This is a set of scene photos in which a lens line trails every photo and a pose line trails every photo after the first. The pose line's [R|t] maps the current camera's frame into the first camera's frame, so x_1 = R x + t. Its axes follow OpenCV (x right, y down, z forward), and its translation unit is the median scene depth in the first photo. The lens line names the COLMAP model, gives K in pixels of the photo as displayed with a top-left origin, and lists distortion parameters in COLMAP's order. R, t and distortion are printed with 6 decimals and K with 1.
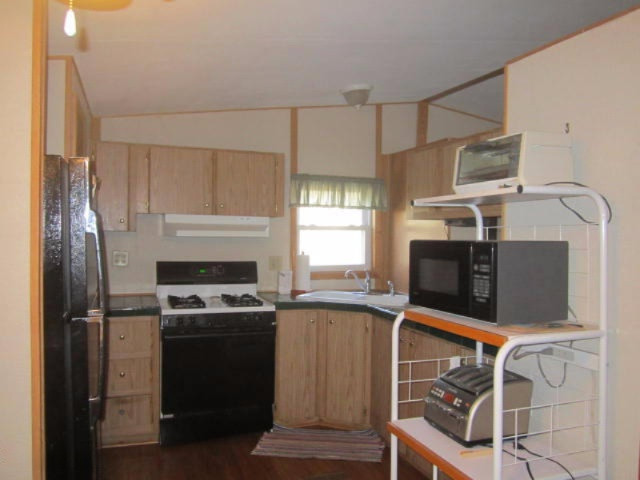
lens RADIAL K [[527.7, 0, 320.6], [0, 527.7, 242.1], [0, 0, 1]] dist [-0.057566, 0.024173]
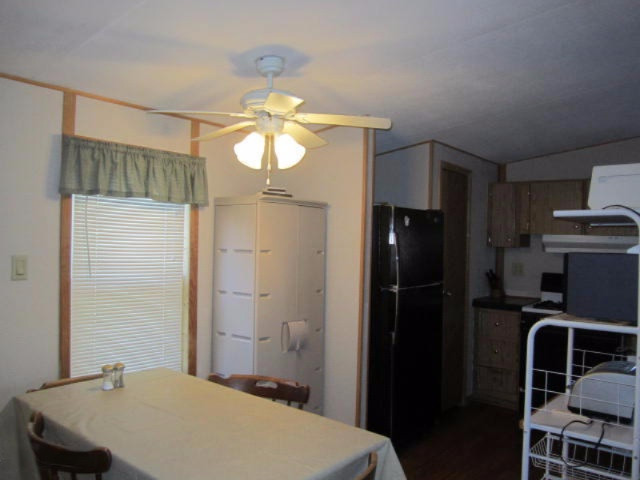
lens RADIAL K [[527.7, 0, 320.6], [0, 527.7, 242.1], [0, 0, 1]] dist [-0.057566, 0.024173]
pose [[0.511748, 0.000333, -0.859136, 0.563130], [-0.035774, 0.999141, -0.020921, 0.010802], [0.858391, 0.041441, 0.511320, -0.110212]]
